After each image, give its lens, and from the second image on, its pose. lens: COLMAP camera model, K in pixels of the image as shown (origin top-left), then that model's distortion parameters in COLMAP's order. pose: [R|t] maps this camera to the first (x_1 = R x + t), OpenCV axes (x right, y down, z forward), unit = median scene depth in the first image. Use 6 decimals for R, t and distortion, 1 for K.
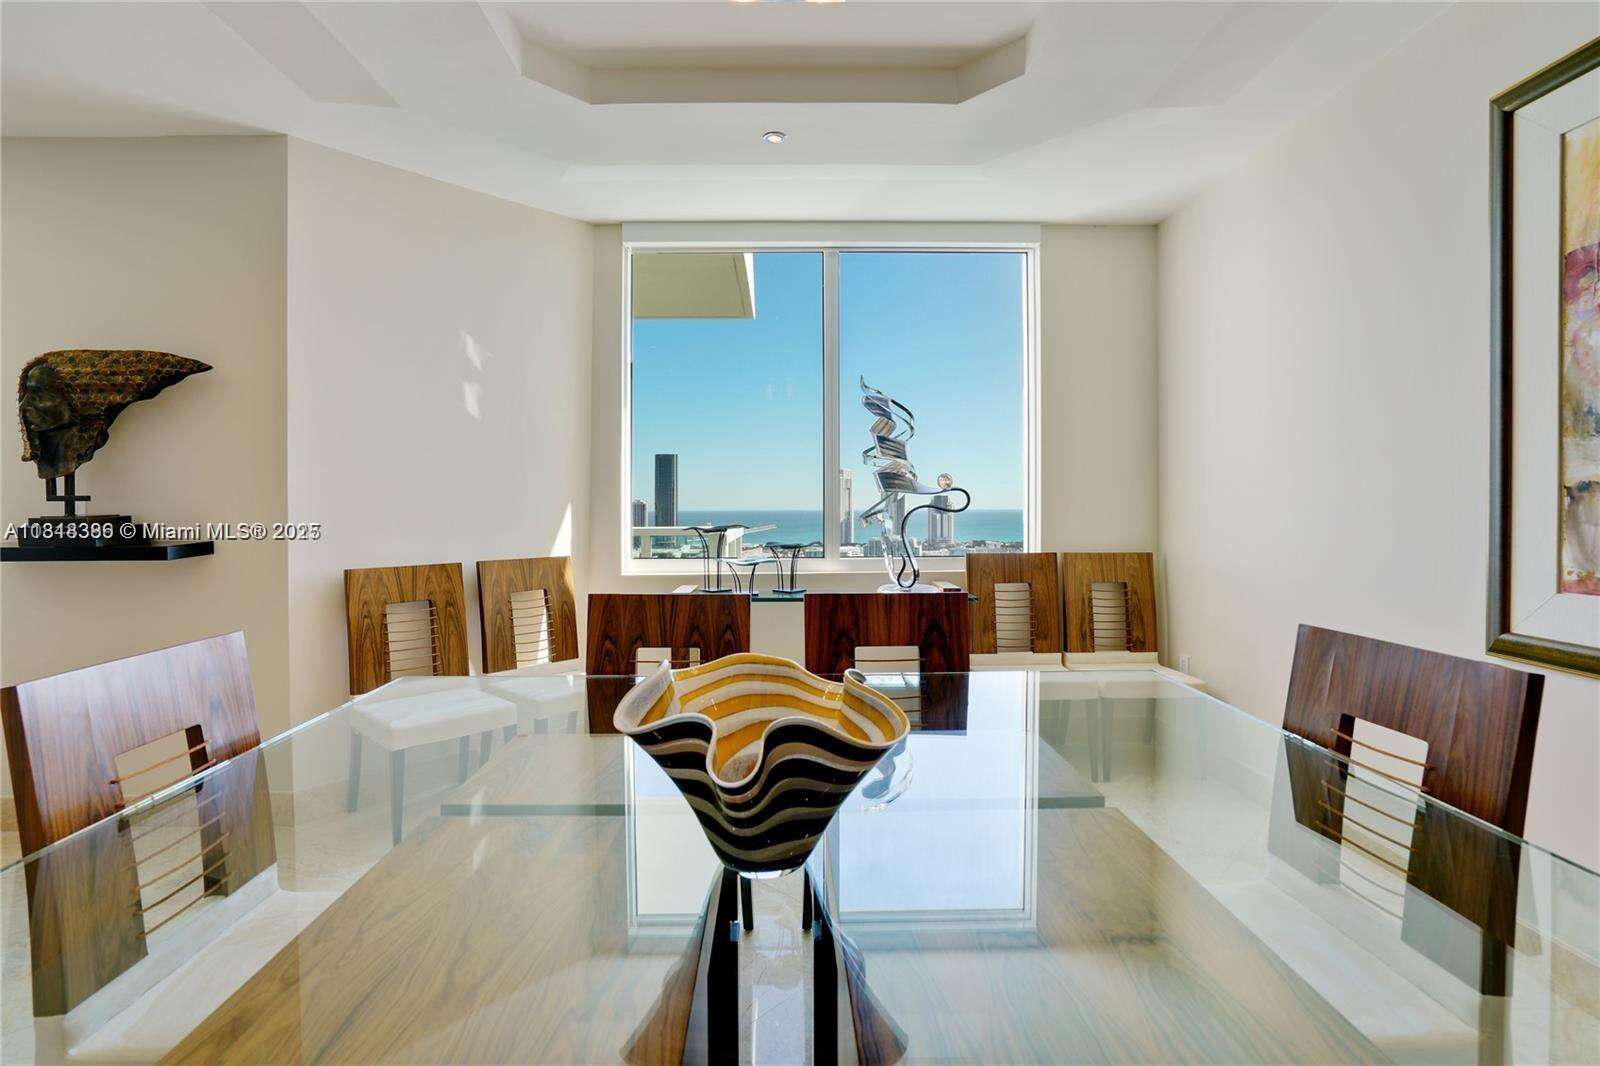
lens RADIAL K [[763.0, 0, 790.8], [0, 763.0, 513.3], [0, 0, 1]] dist [0.003833, 0.000354]
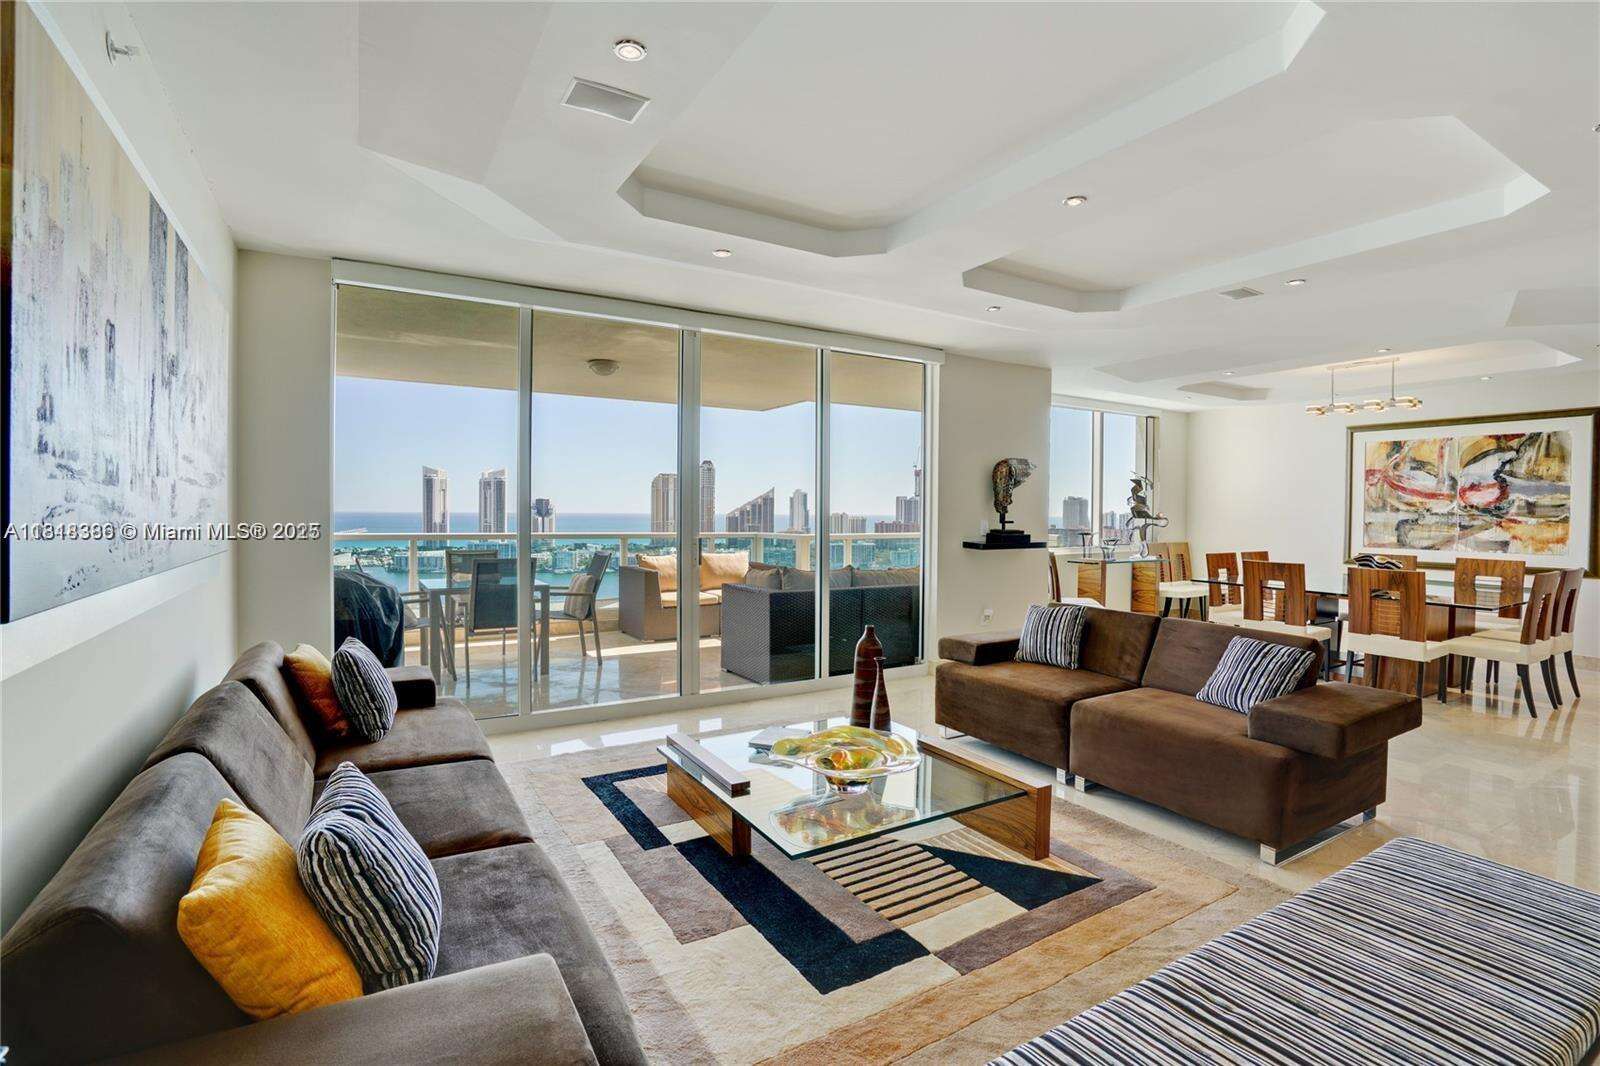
lens RADIAL K [[763.0, 0, 790.8], [0, 763.0, 513.3], [0, 0, 1]] dist [0.003833, 0.000354]
pose [[0.890107, 0.011626, 0.455604, -2.495966], [-0.009469, 0.999931, -0.007016, -0.022178], [-0.455654, 0.001931, 0.890155, -0.731333]]
